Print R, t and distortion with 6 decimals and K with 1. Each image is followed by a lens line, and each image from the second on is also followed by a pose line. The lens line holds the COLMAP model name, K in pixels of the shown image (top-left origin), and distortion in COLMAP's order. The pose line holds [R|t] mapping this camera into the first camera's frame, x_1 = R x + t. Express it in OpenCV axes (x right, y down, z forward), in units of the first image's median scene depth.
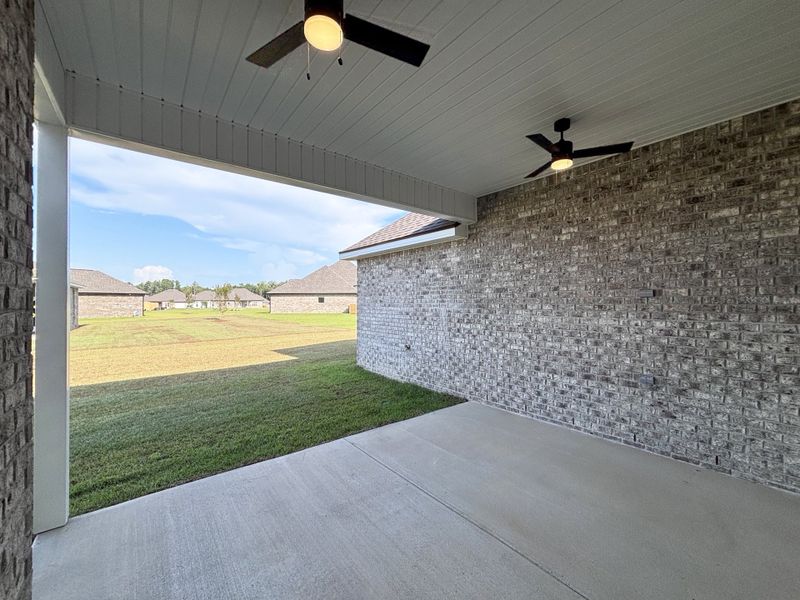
lens RADIAL K [[332.2, 0, 394.7], [0, 332.2, 300.3], [0, 0, 1]] dist [-0.003598, 0.000075]
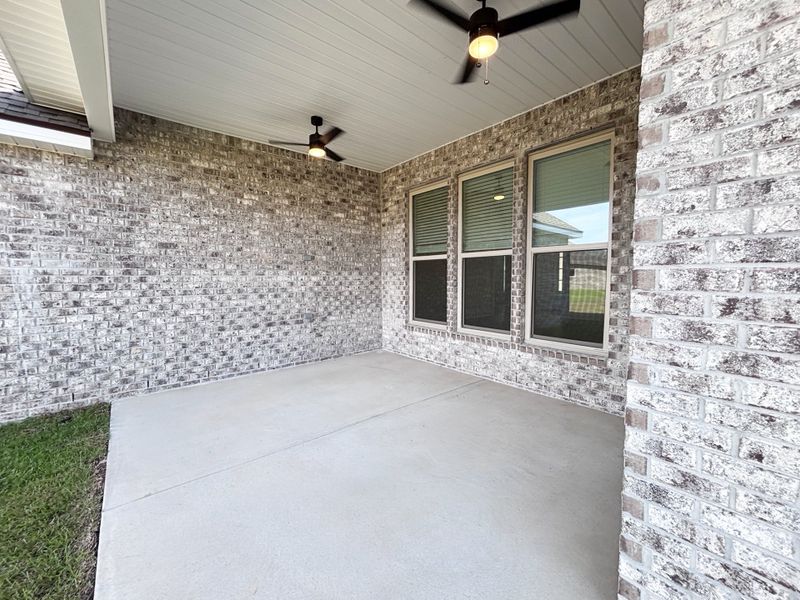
lens RADIAL K [[332.2, 0, 396.9], [0, 332.2, 300.6], [0, 0, 1]] dist [-0.003598, 0.000075]
pose [[-0.060400, -0.074716, 0.995374, -0.589247], [-0.006008, 0.997204, 0.074488, 0.044395], [-0.998156, -0.001481, -0.060680, 0.544914]]
